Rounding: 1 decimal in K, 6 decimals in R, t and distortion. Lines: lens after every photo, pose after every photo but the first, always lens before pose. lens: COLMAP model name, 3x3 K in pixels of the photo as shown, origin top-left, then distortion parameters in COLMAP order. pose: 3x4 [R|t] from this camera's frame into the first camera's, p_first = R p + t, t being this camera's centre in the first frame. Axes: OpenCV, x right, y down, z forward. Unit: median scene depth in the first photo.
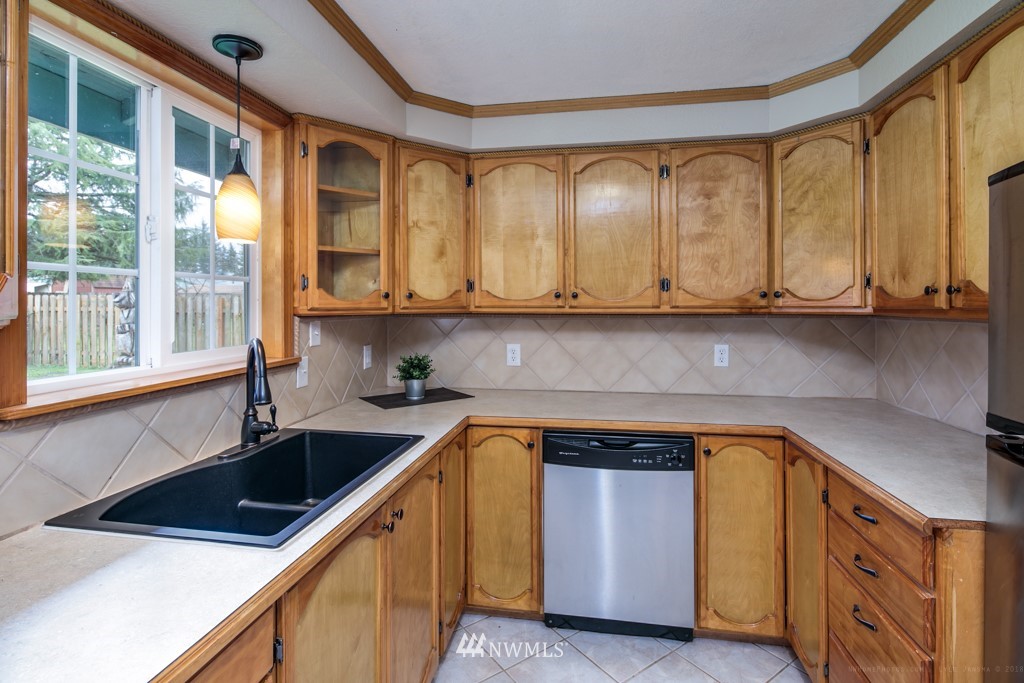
lens RADIAL K [[493.6, 0, 518.2], [0, 493.6, 302.5], [0, 0, 1]] dist [0.000832, 0.000088]
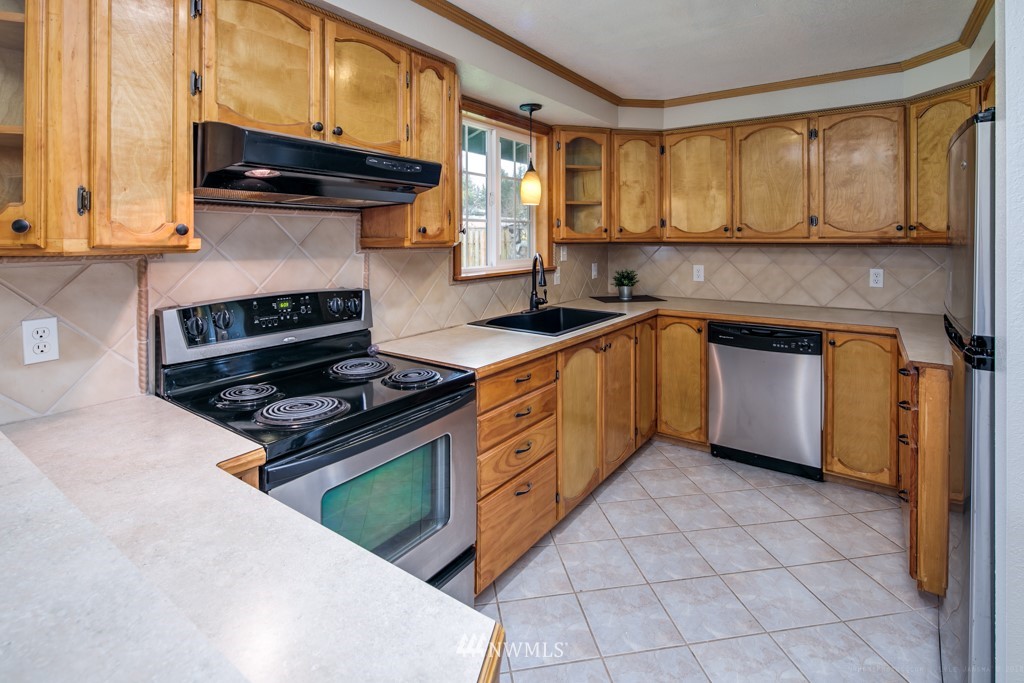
lens RADIAL K [[498.9, 0, 516.5], [0, 498.9, 240.0], [0, 0, 1]] dist [0.000111, -0.000143]
pose [[0.896664, 0.002538, -0.442704, 0.187994], [0.001928, 0.999952, 0.009638, 0.001021], [0.442707, -0.009496, 0.896616, -0.570695]]
